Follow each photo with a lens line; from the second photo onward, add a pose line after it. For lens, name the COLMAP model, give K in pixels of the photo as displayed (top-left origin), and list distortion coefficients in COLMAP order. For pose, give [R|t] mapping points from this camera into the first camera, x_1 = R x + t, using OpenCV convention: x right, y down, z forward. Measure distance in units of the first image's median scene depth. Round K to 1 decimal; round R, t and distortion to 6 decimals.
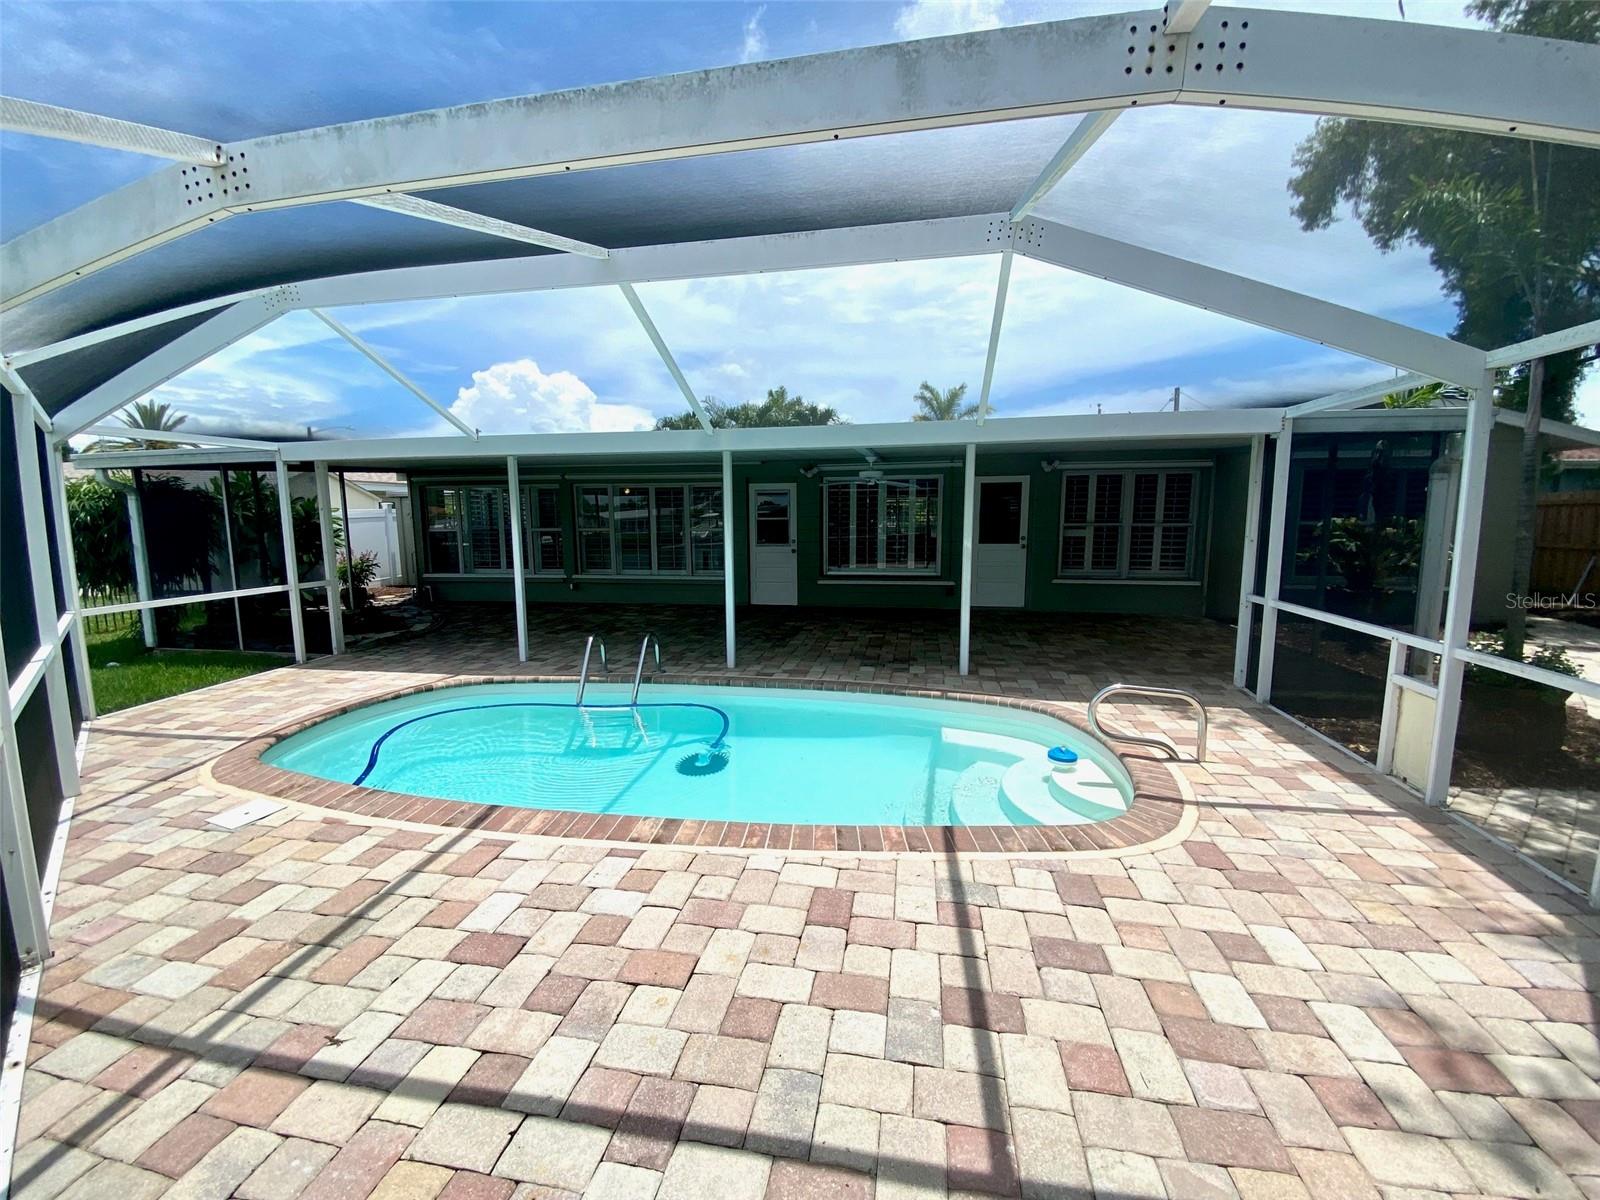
lens RADIAL K [[652.5, 0, 800.0], [0, 652.5, 600.0], [0, 0, 1]] dist [0.055740, -0.043006]
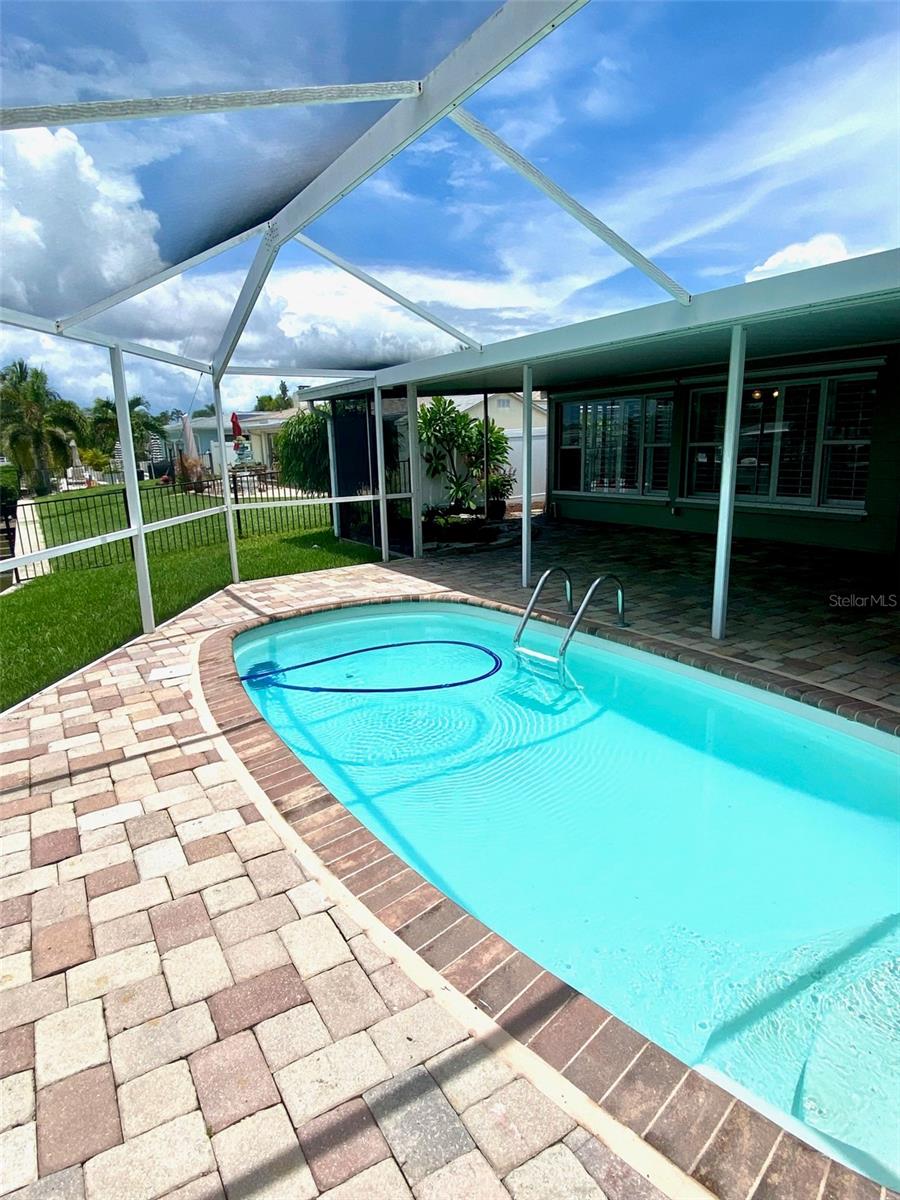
lens RADIAL K [[693.9, 0, 450.0], [0, 693.9, 600.0], [0, 0, 1]] dist [0.032546, -0.031631]
pose [[0.665245, 0.156926, -0.729947, 0.454984], [-0.074881, 0.986756, 0.143892, -0.045741], [0.742860, -0.041064, 0.668186, 0.477161]]
